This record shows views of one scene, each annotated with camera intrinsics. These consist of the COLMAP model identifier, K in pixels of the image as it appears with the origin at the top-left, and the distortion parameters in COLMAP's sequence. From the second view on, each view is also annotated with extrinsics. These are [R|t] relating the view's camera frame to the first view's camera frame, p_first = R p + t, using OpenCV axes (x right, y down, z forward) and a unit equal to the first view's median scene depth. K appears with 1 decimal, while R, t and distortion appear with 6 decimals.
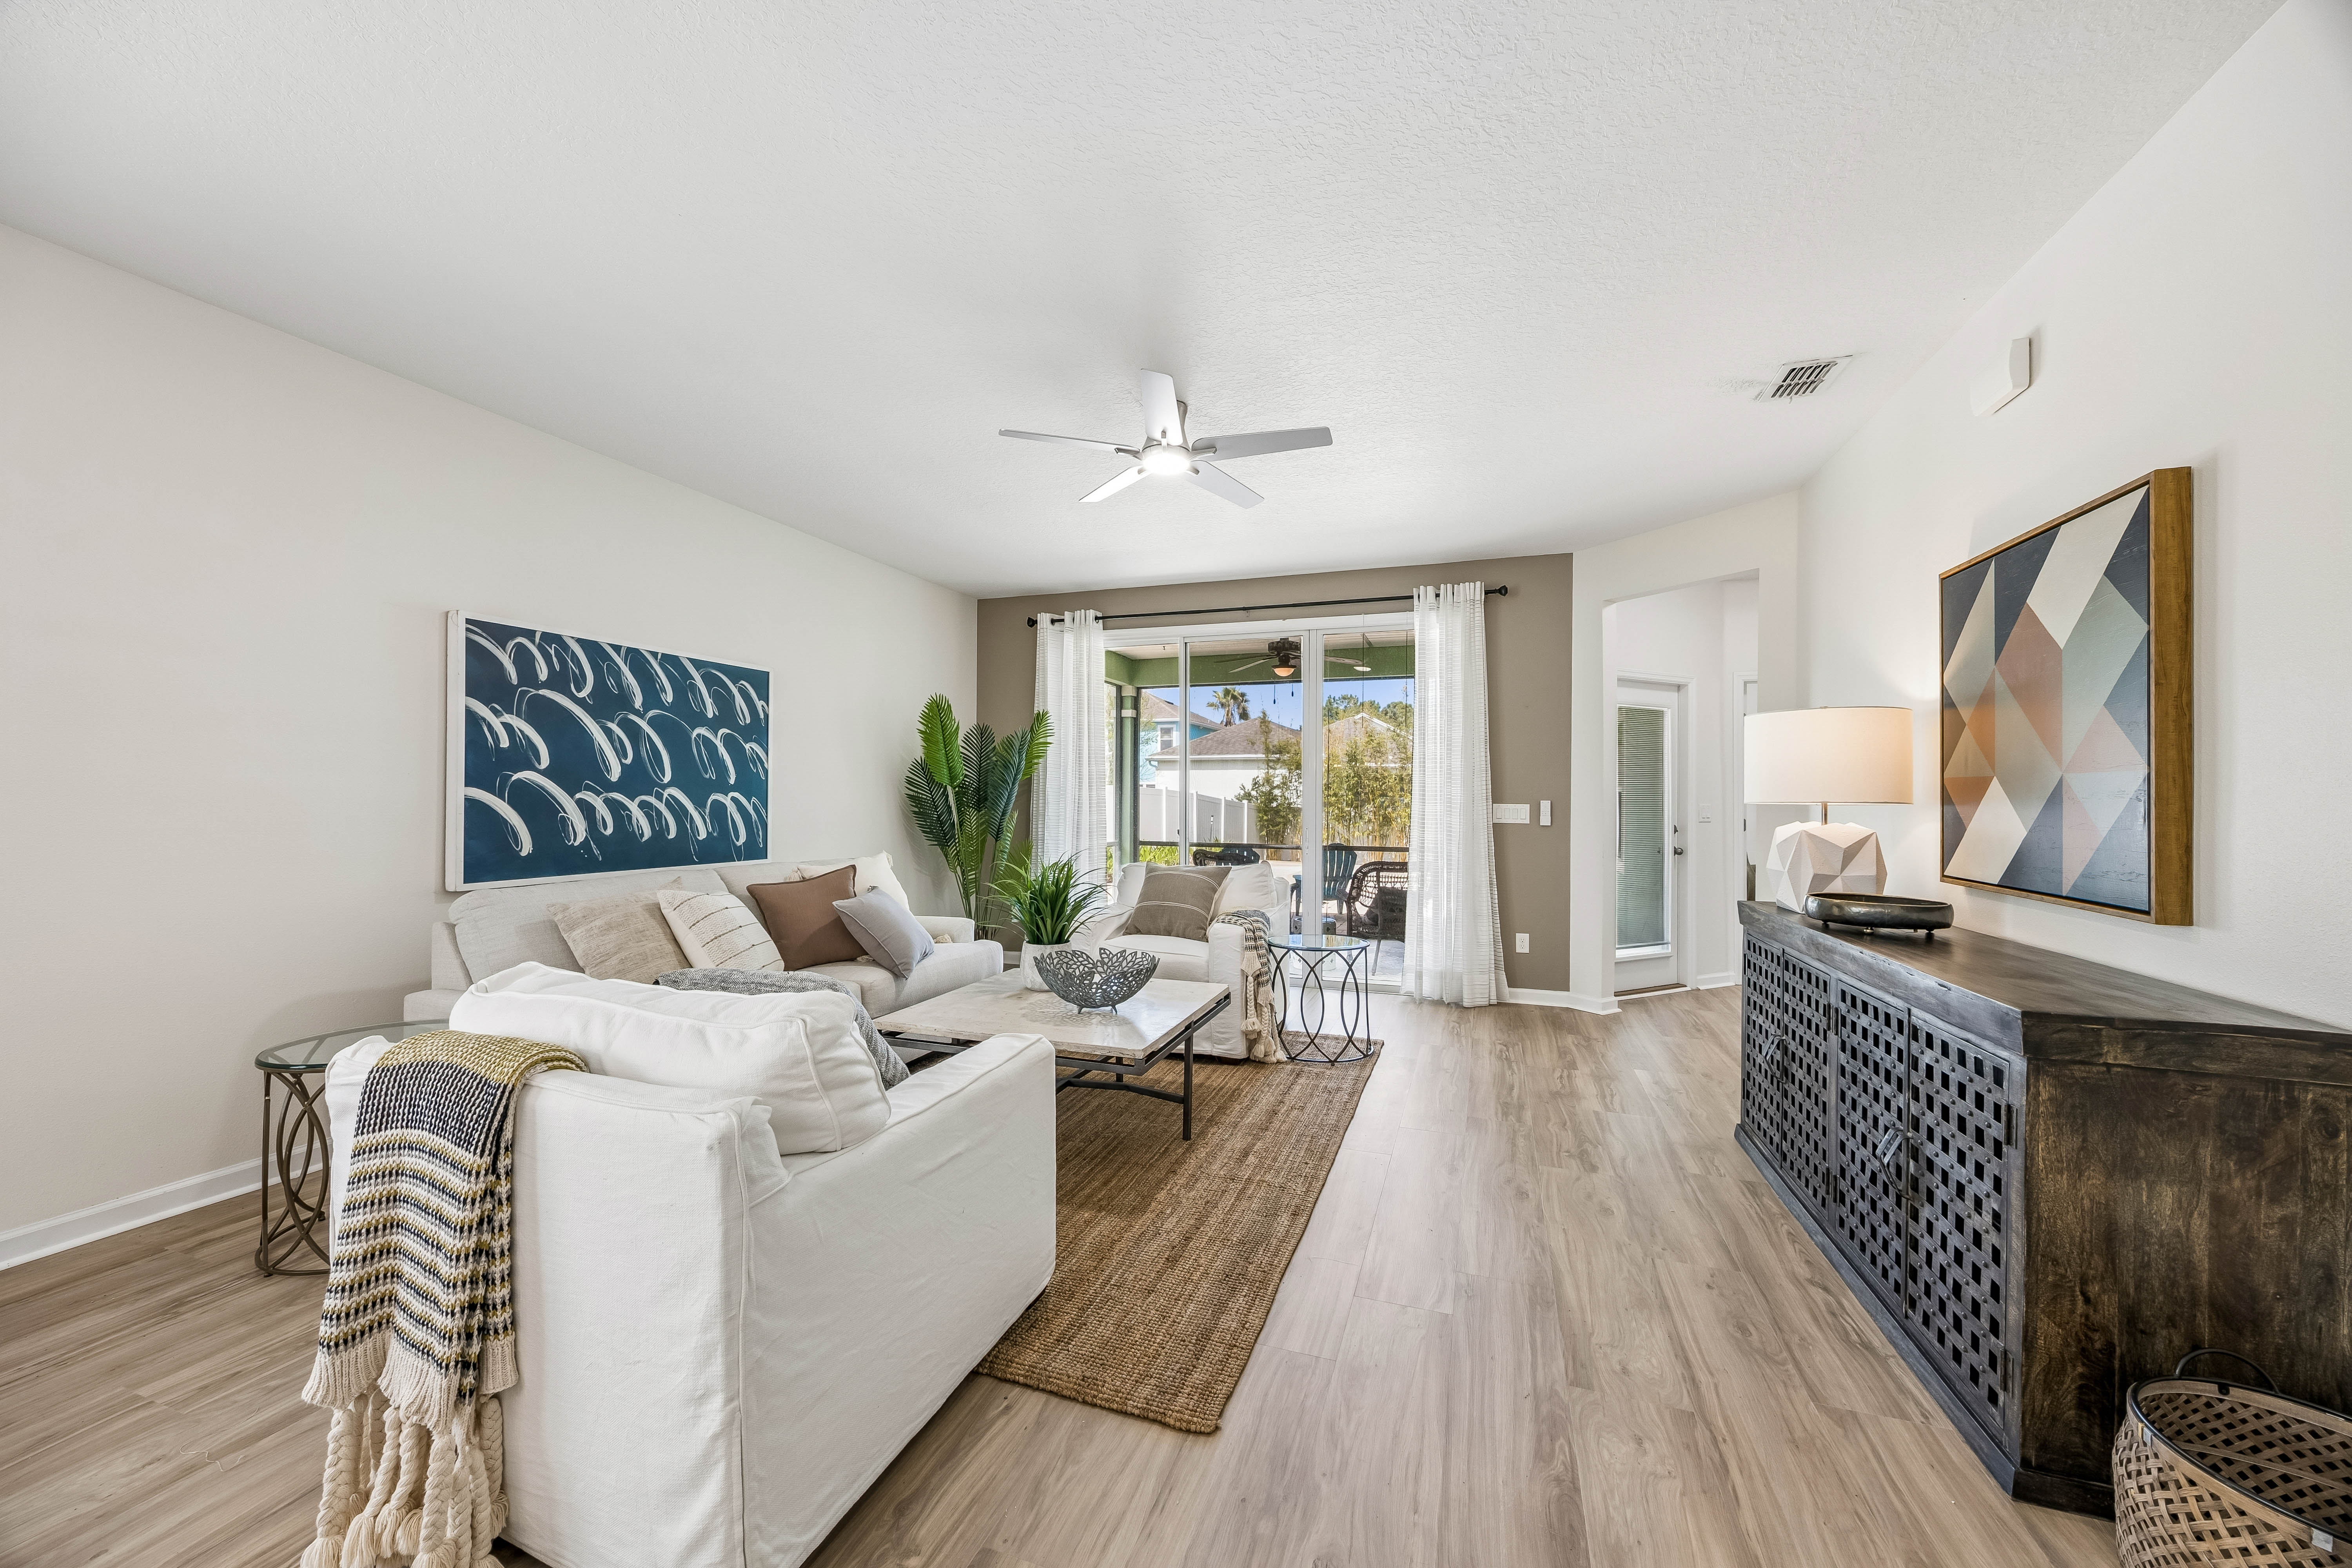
lens RADIAL K [[892.7, 0, 1168.5], [0, 892.7, 788.9], [0, 0, 1]] dist [-0.001091, -0.000008]
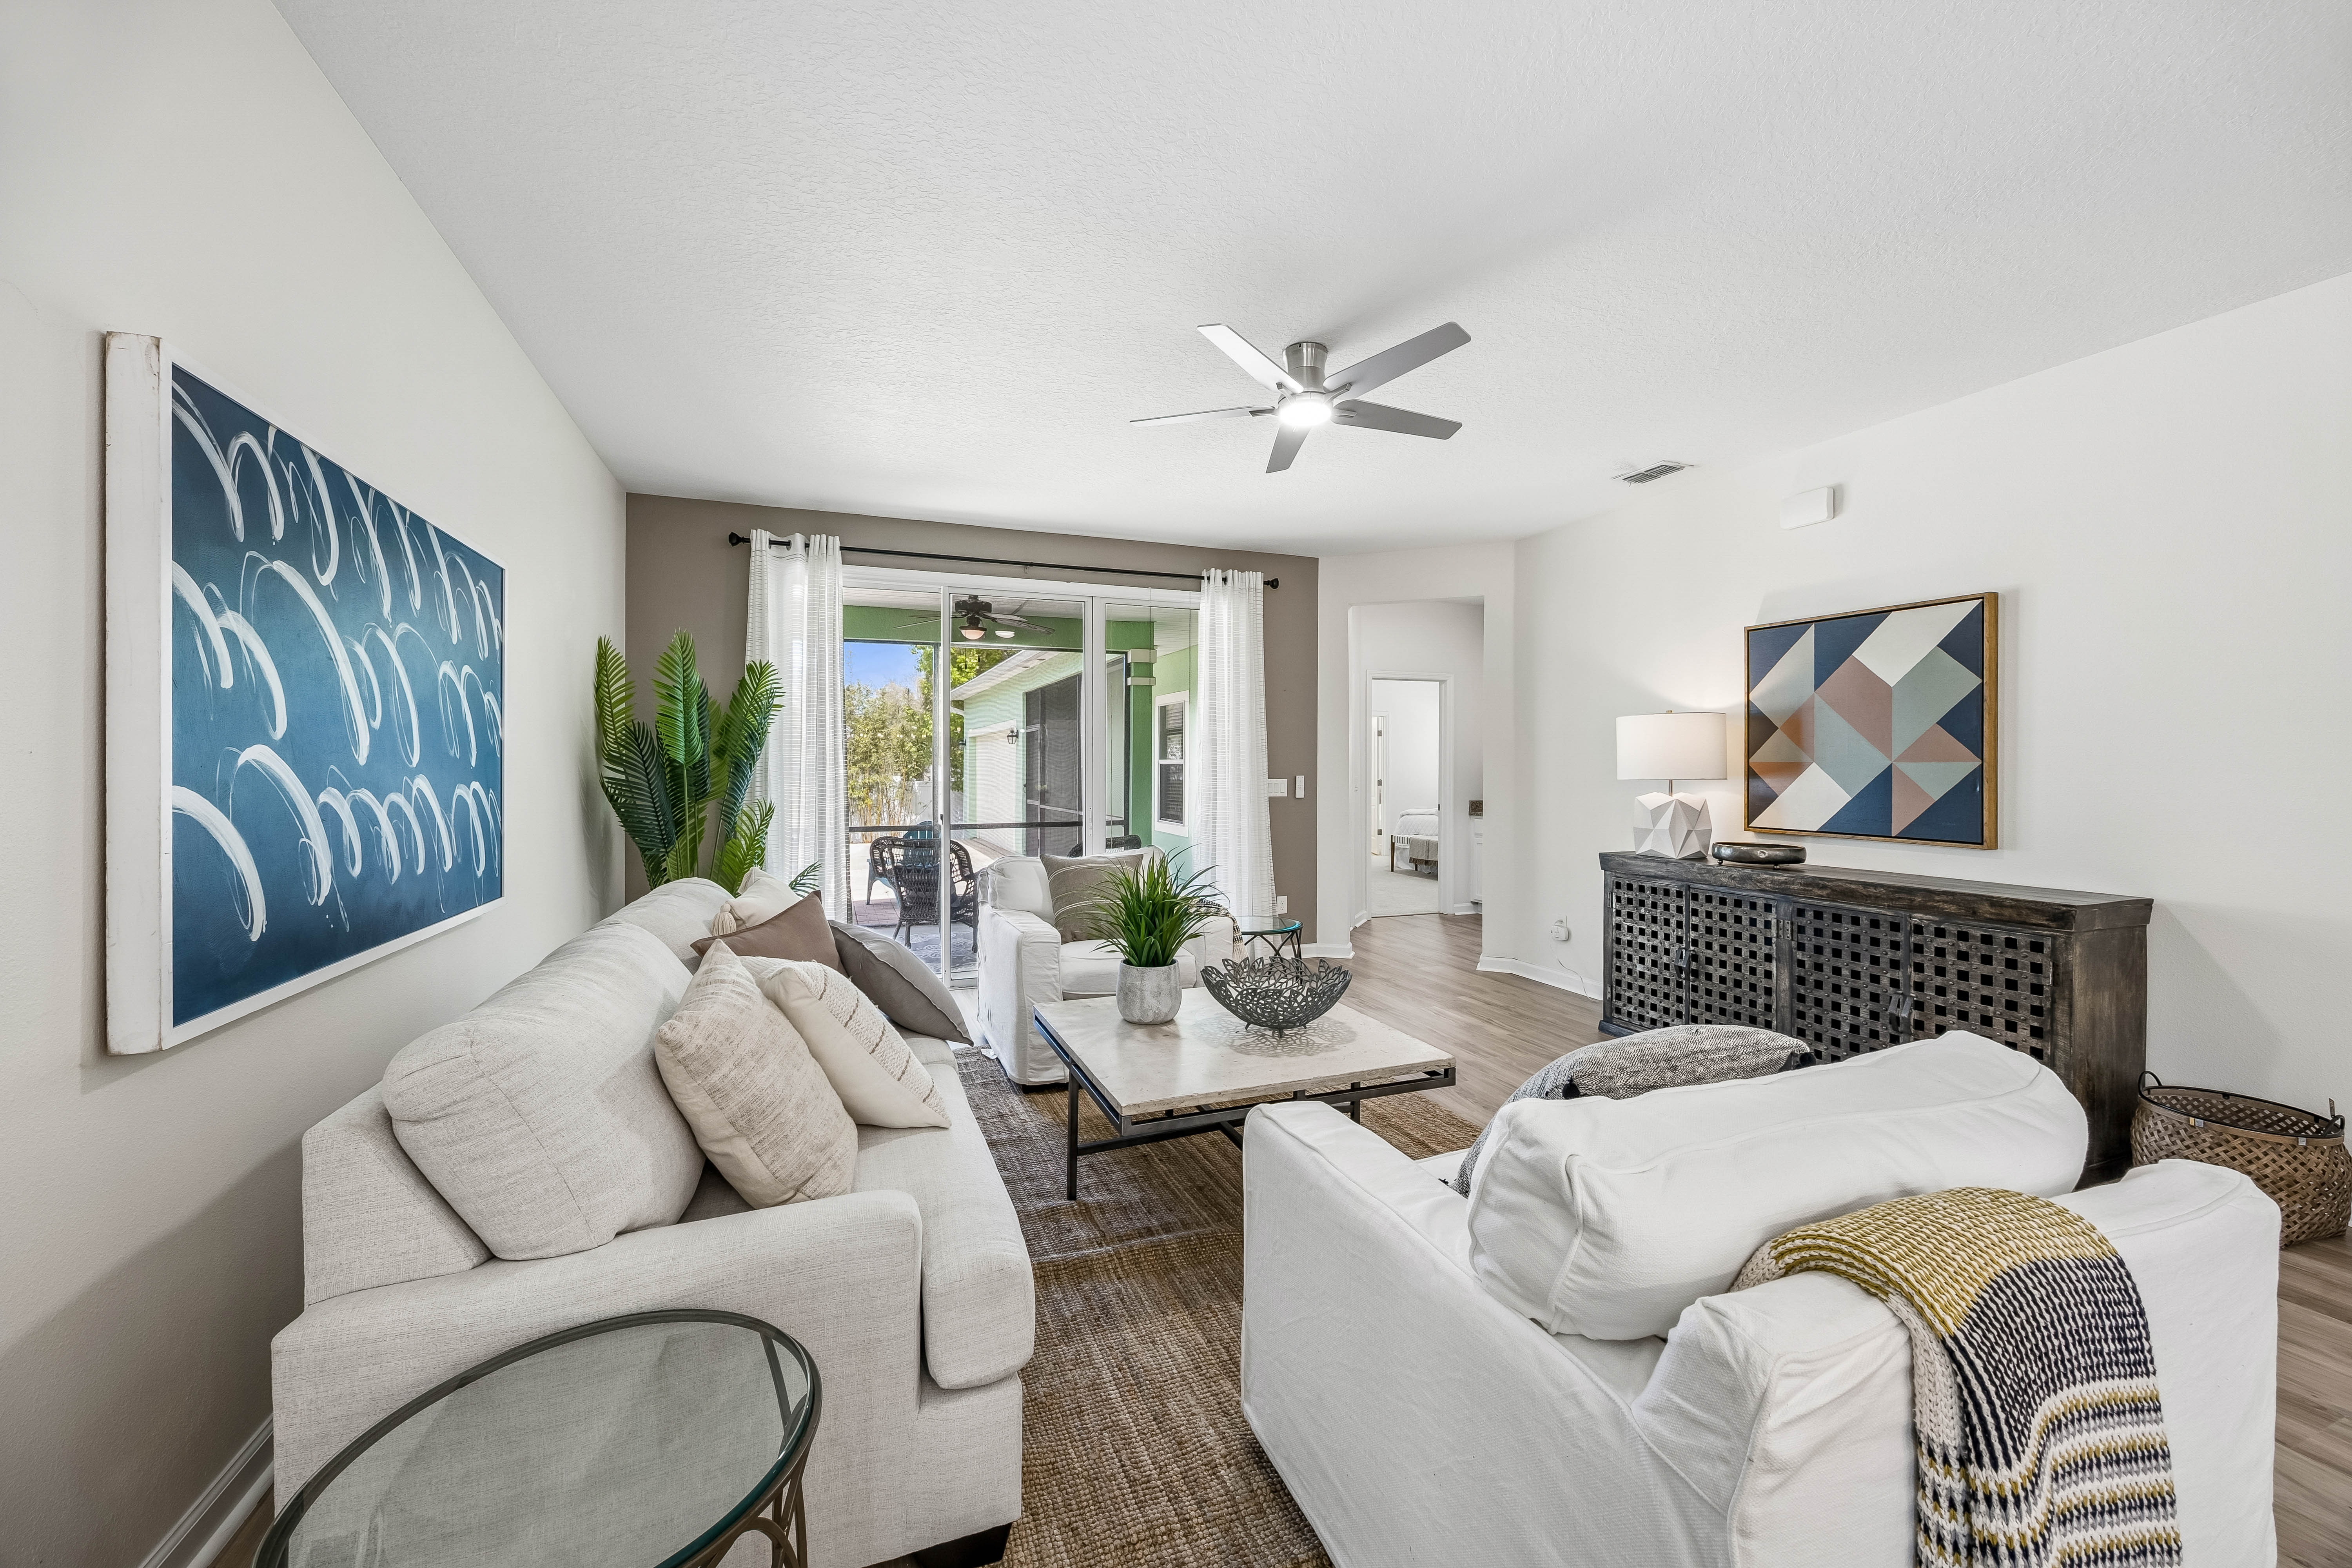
lens RADIAL K [[902.0, 0, 1178.3], [0, 902.0, 760.5], [0, 0, 1]] dist [-0.001370, -0.000171]
pose [[0.753835, -0.001159, 0.657063, -0.590475], [-0.001241, 0.999994, 0.003188, -0.012628], [-0.657063, -0.003219, 0.753829, 0.330992]]
